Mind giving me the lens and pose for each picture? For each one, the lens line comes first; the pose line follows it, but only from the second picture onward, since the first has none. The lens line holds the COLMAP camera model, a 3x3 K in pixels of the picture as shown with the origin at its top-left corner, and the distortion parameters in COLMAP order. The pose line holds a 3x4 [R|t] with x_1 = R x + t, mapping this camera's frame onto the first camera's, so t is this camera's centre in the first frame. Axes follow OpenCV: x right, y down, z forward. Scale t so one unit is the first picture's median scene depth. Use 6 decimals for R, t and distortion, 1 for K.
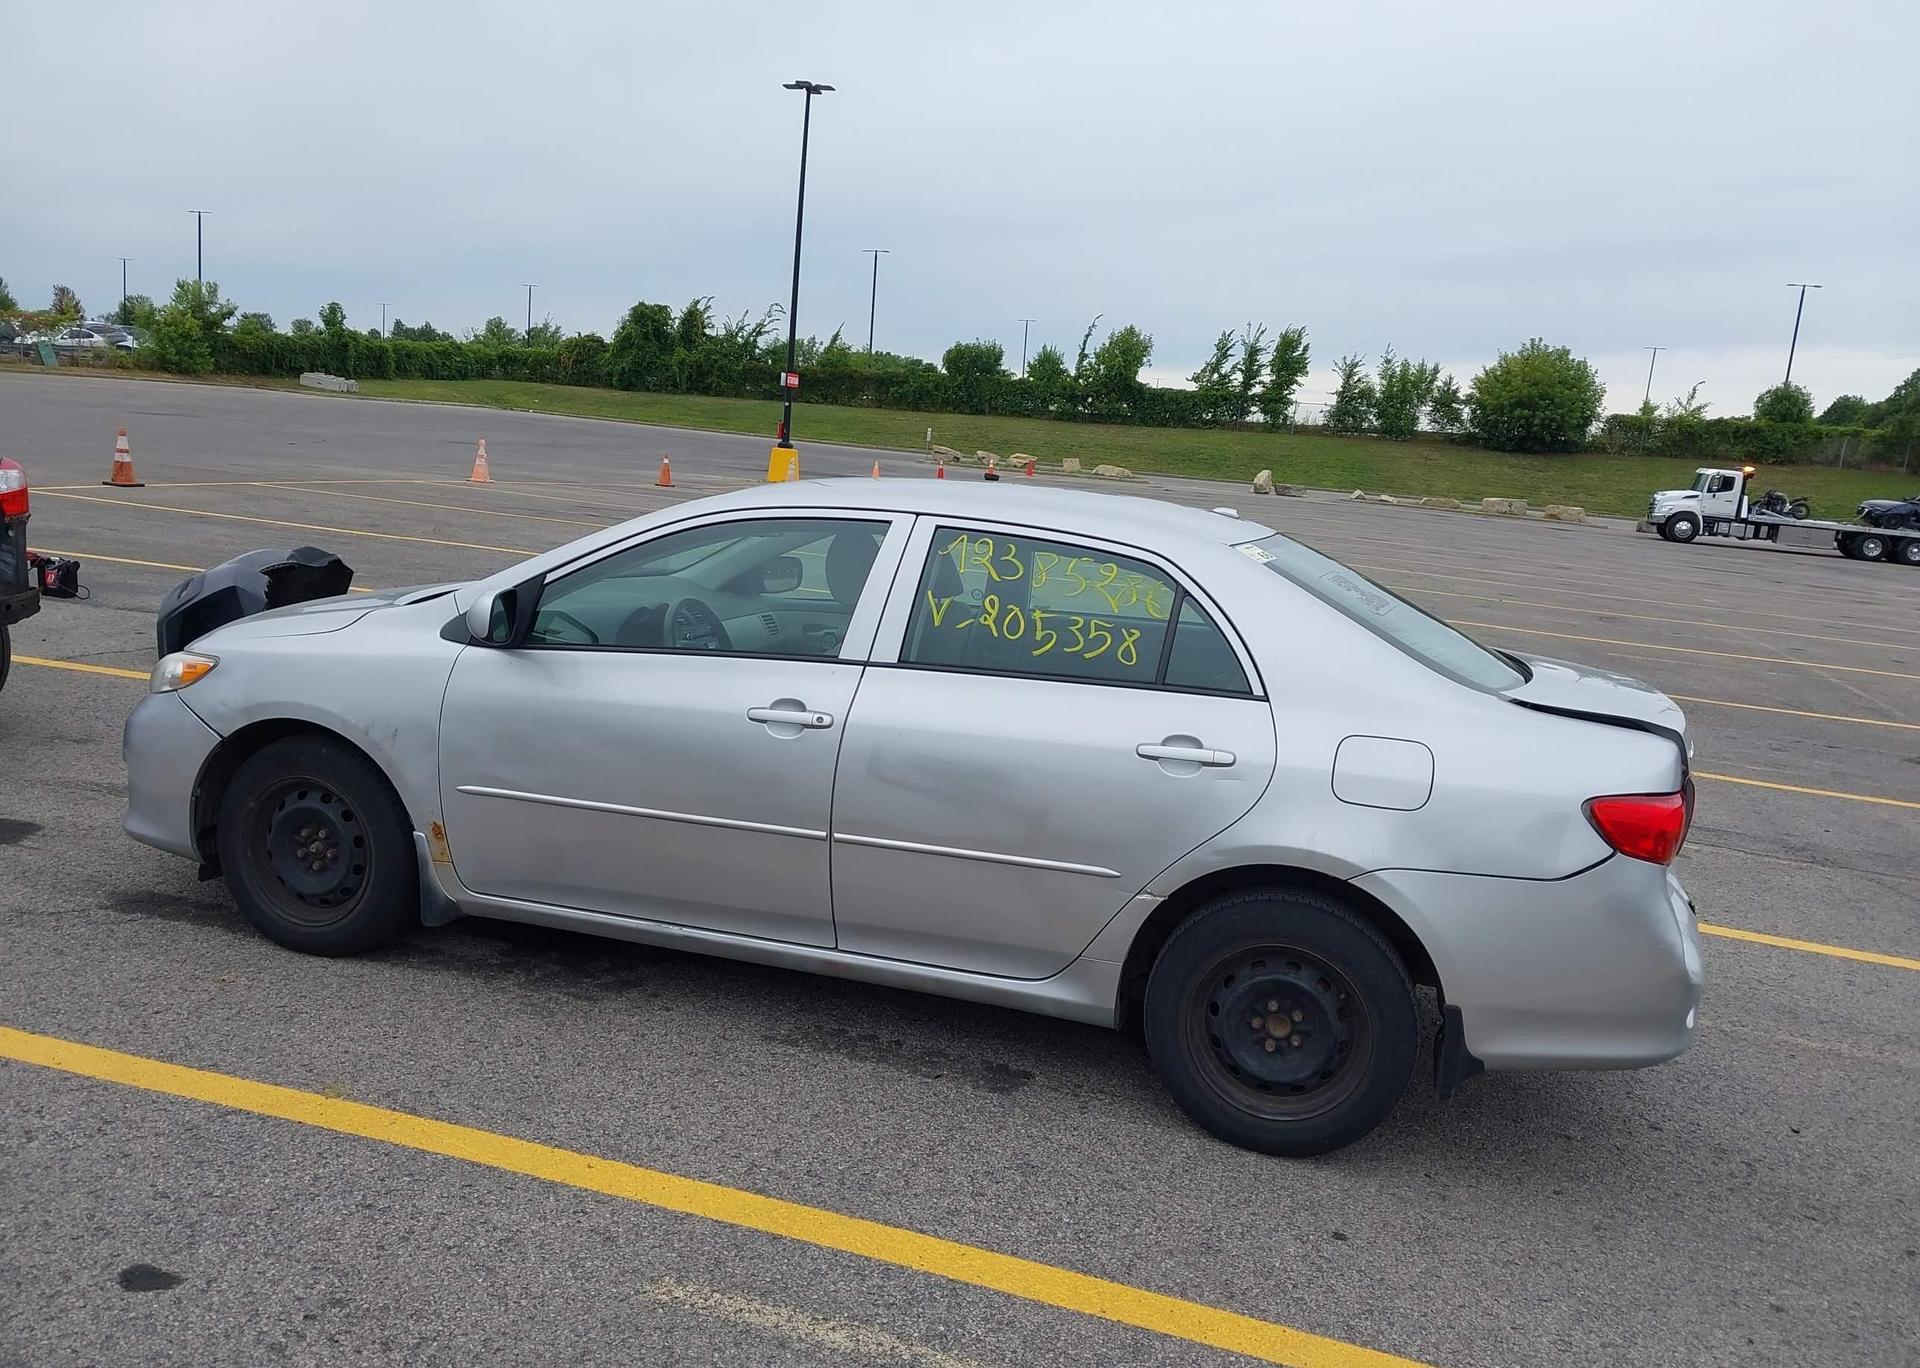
lens RADIAL K [[1521.3, 0, 948.8], [0, 1521.3, 675.4], [0, 0, 1]] dist [0.038596, -0.054324]
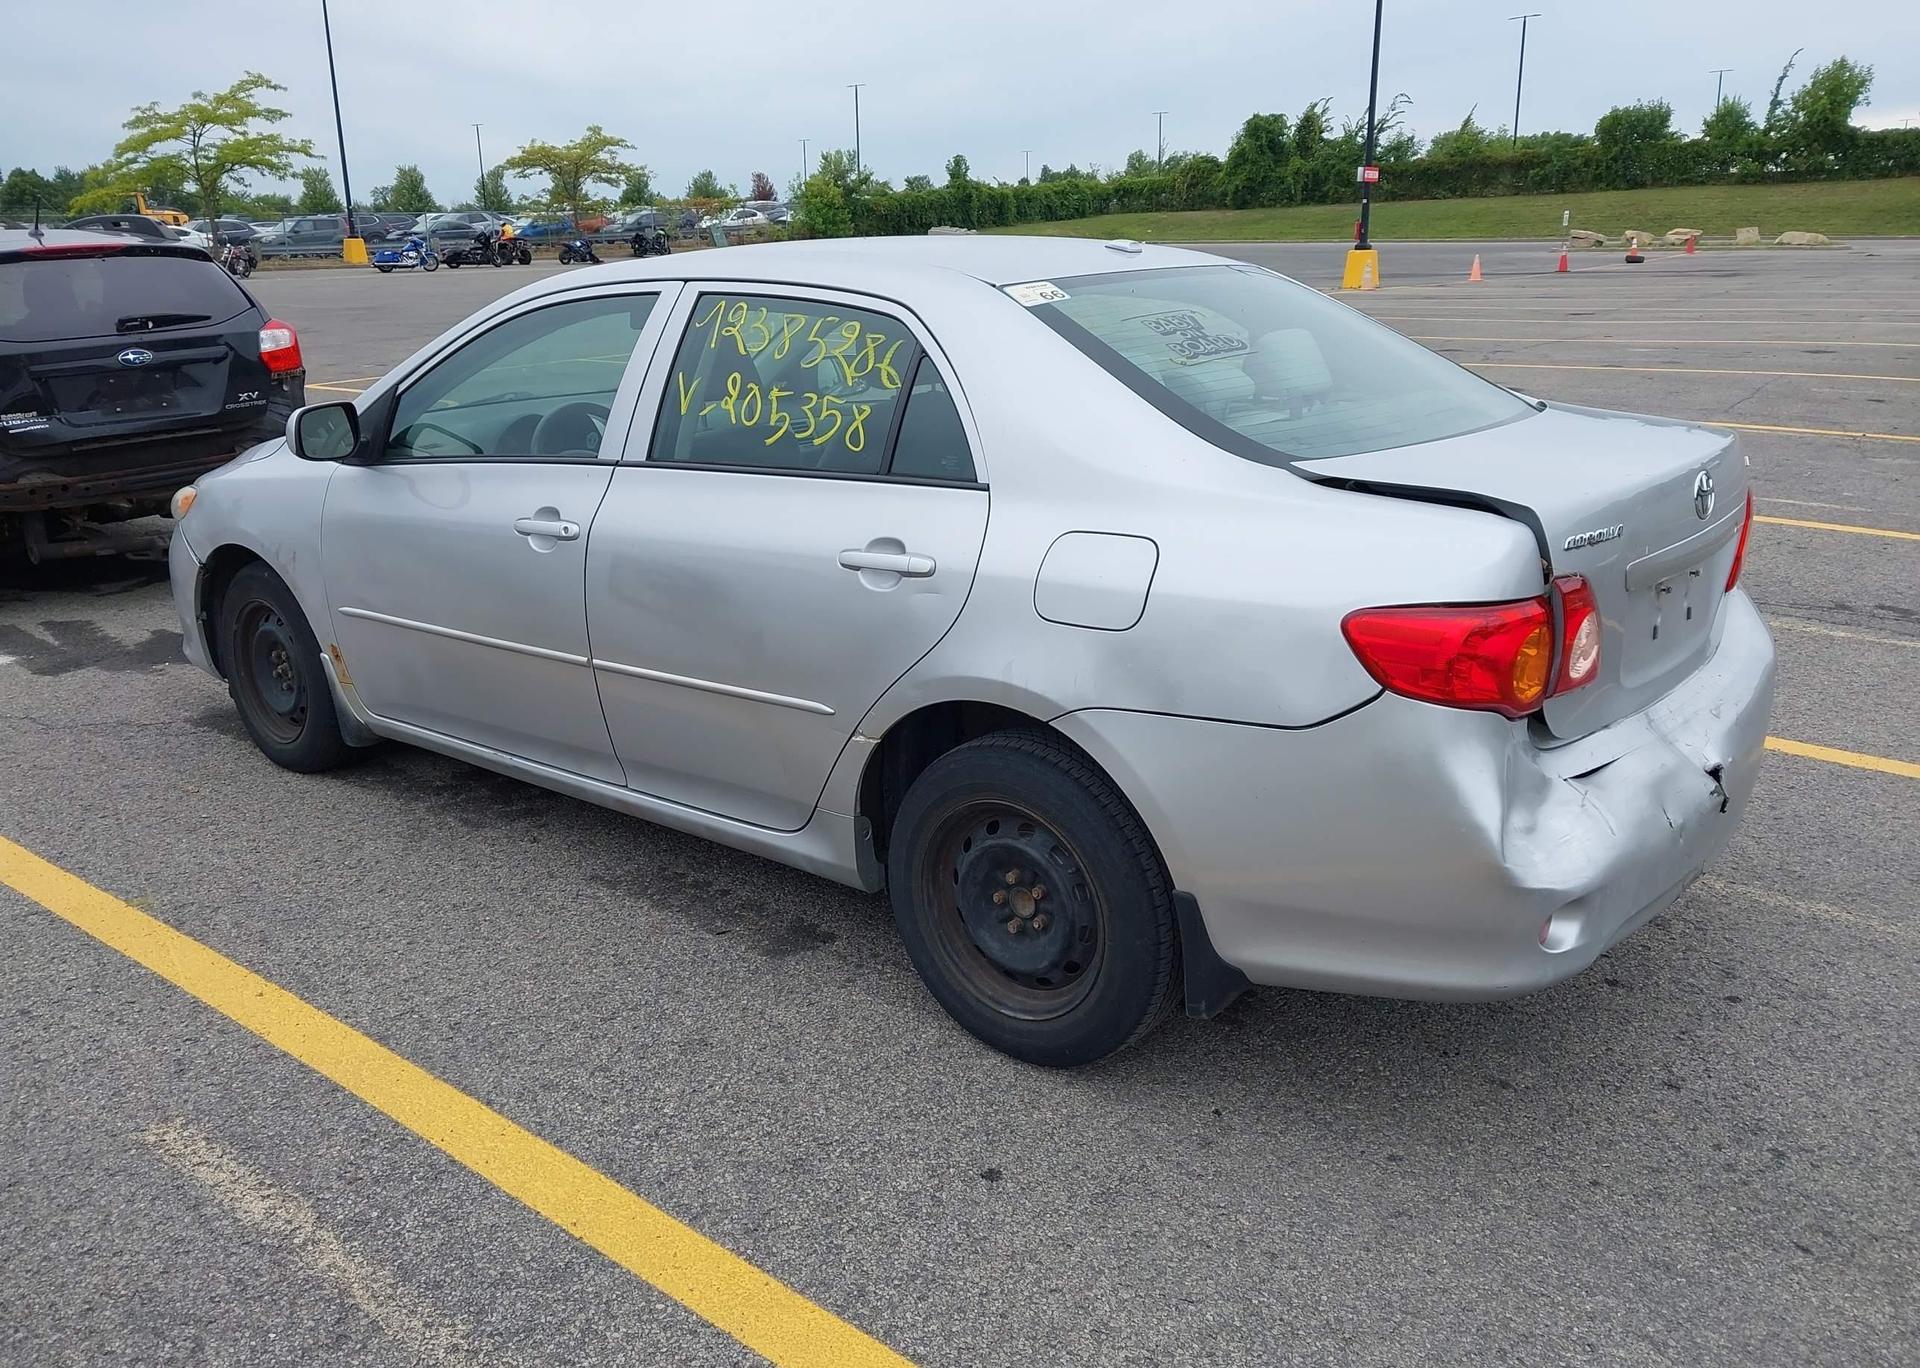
lens RADIAL K [[1524.9, 0, 952.7], [0, 1524.9, 676.8], [0, 0, 1]] dist [0.010319, -0.004750]
pose [[0.912670, 0.010106, -0.408571, 0.033423], [0.035592, 0.993931, 0.104090, 0.002054], [0.407143, -0.109542, 0.906772, 0.019331]]
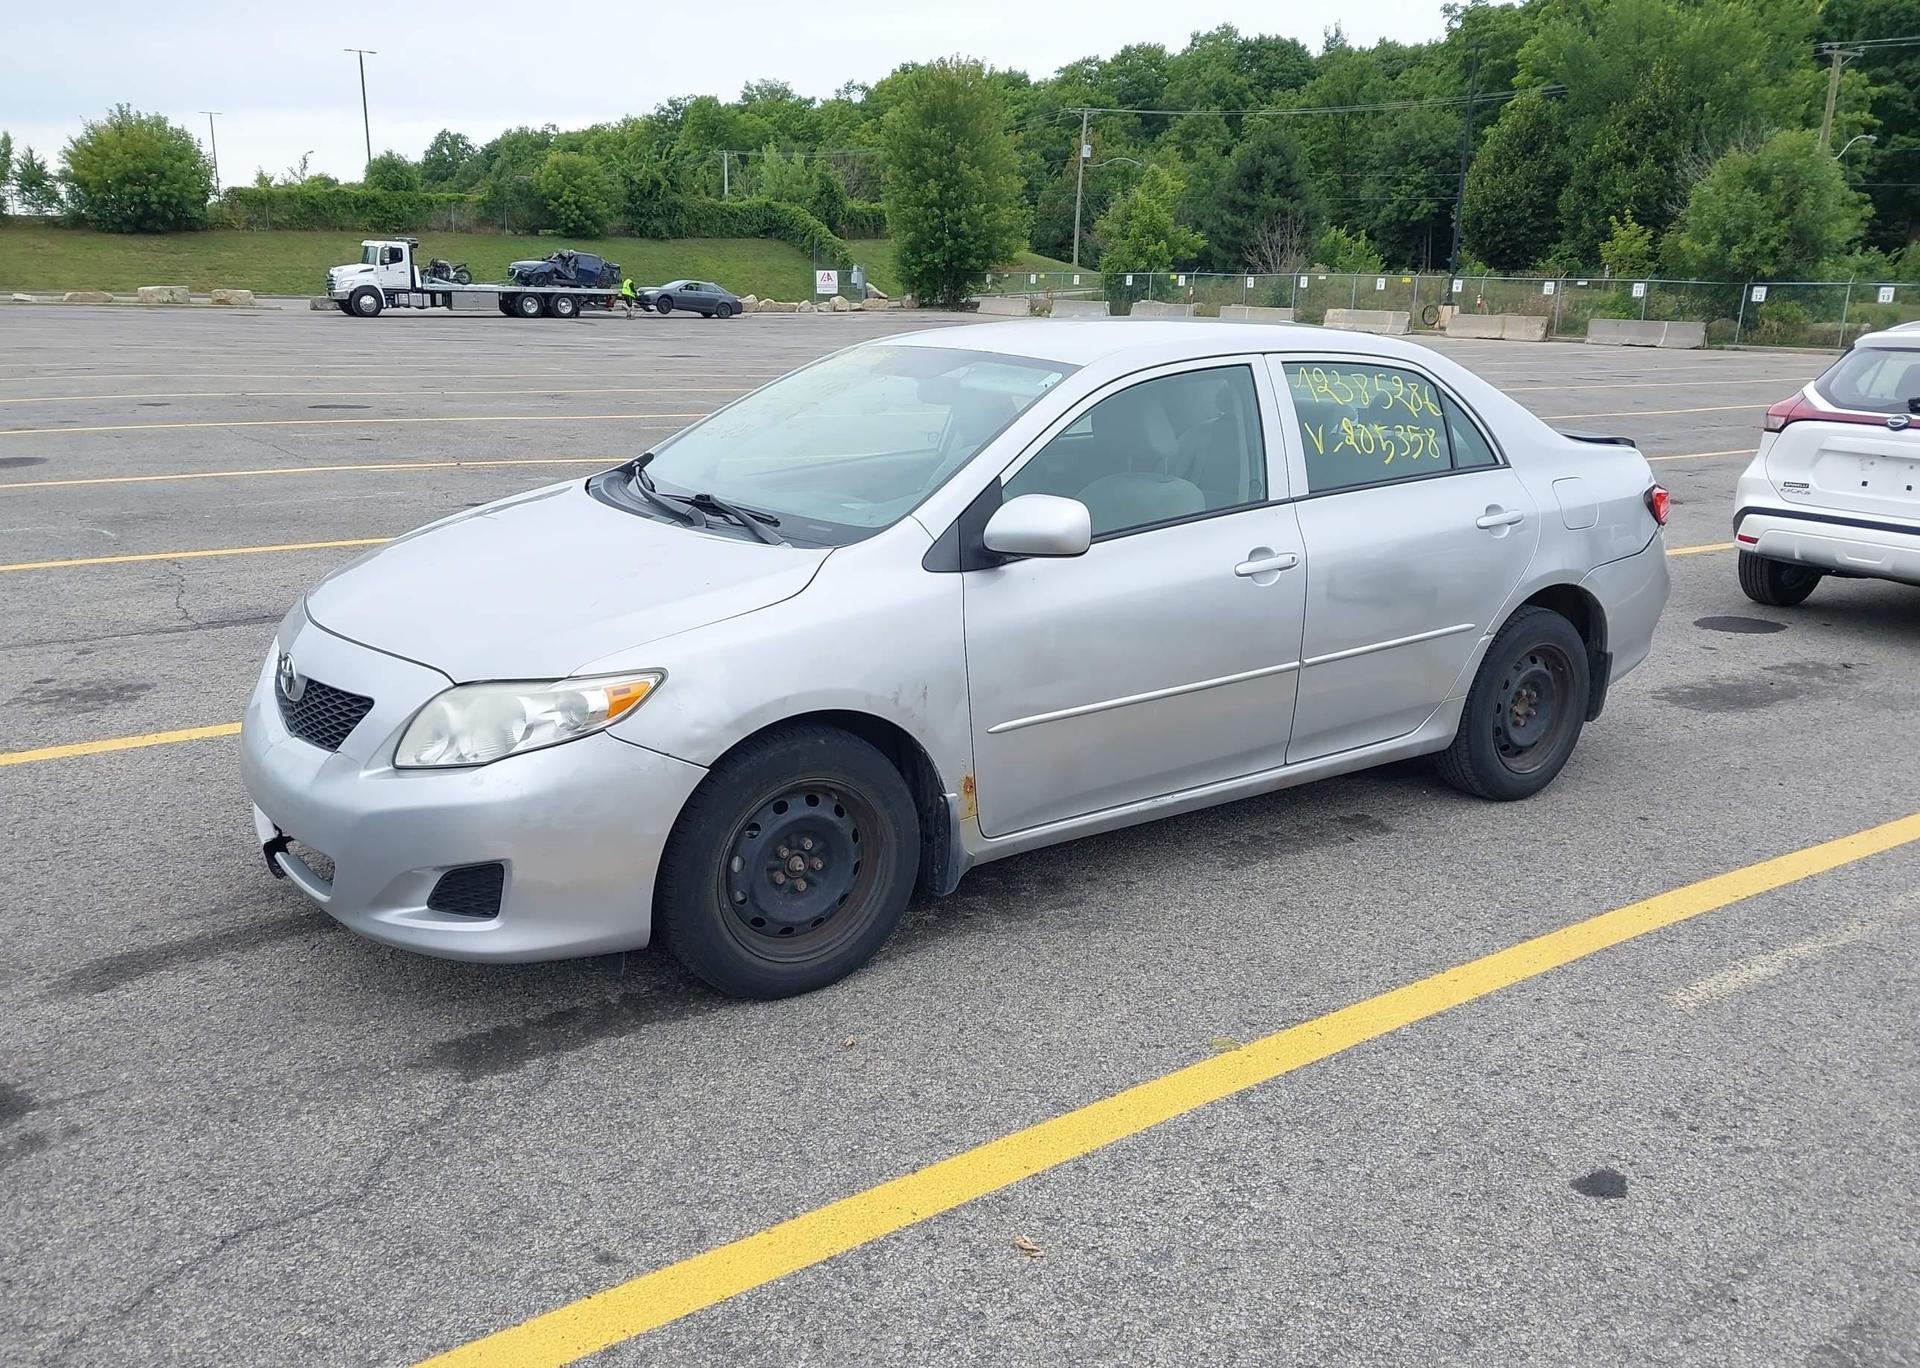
lens RADIAL K [[1527.3, 0, 948.9], [0, 1527.3, 683.8], [0, 0, 1]] dist [0.012741, -0.015839]
pose [[0.639748, -0.267902, 0.720382, -0.071473], [0.159209, 0.963147, 0.216796, -0.010873], [-0.751914, -0.024004, 0.658824, 0.032796]]
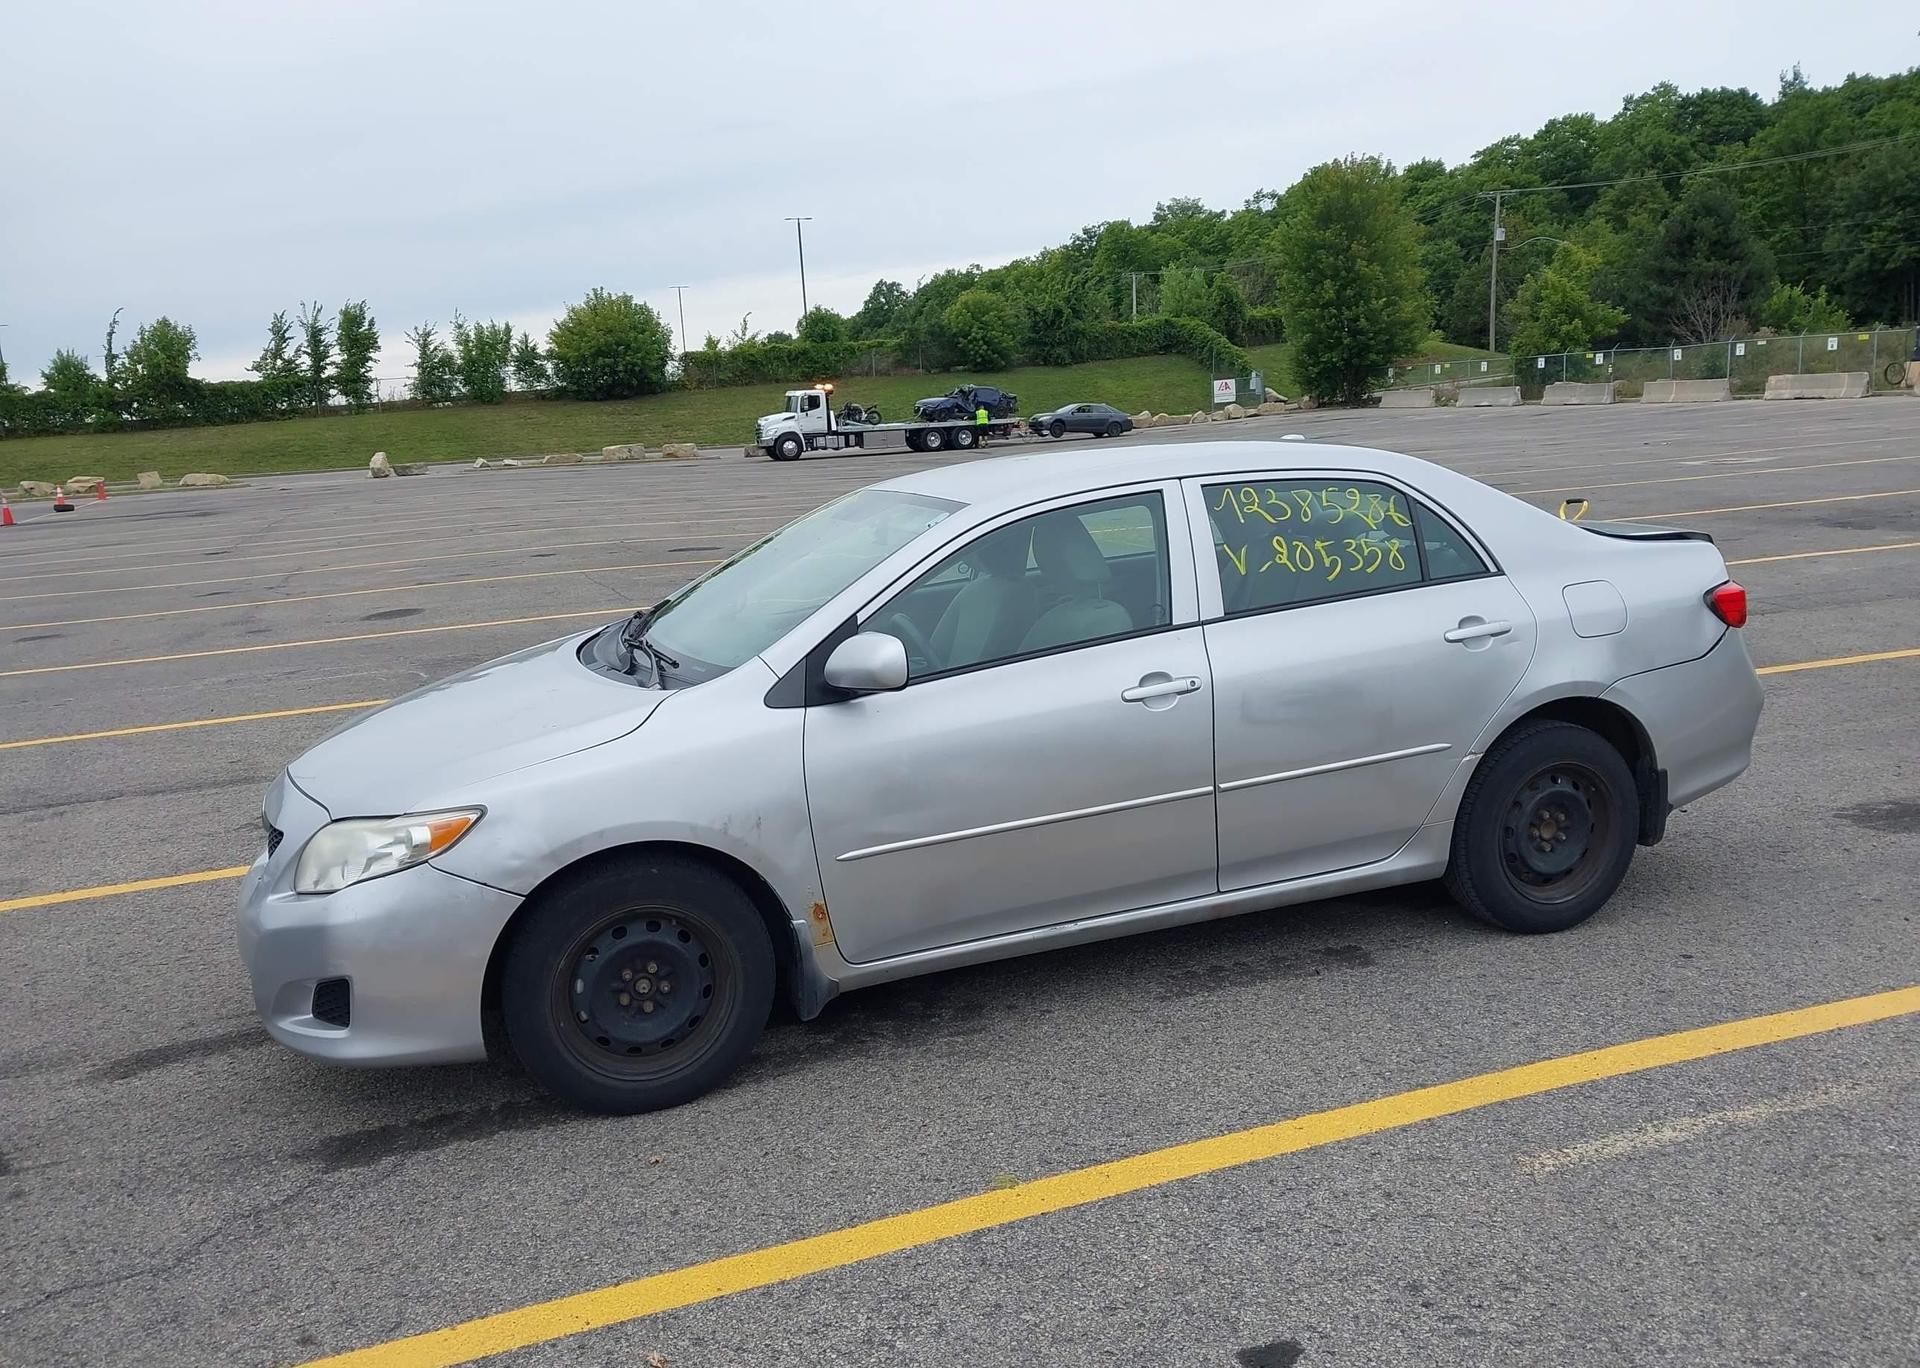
lens RADIAL K [[1512.0, 0, 948.7], [0, 1512.0, 711.8], [0, 0, 1]] dist [0.096277, -0.166688]
pose [[0.813436, -0.246322, 0.526922, -0.052945], [0.221190, 0.968842, 0.111445, -0.007151], [-0.537956, 0.025897, 0.842575, 0.013783]]
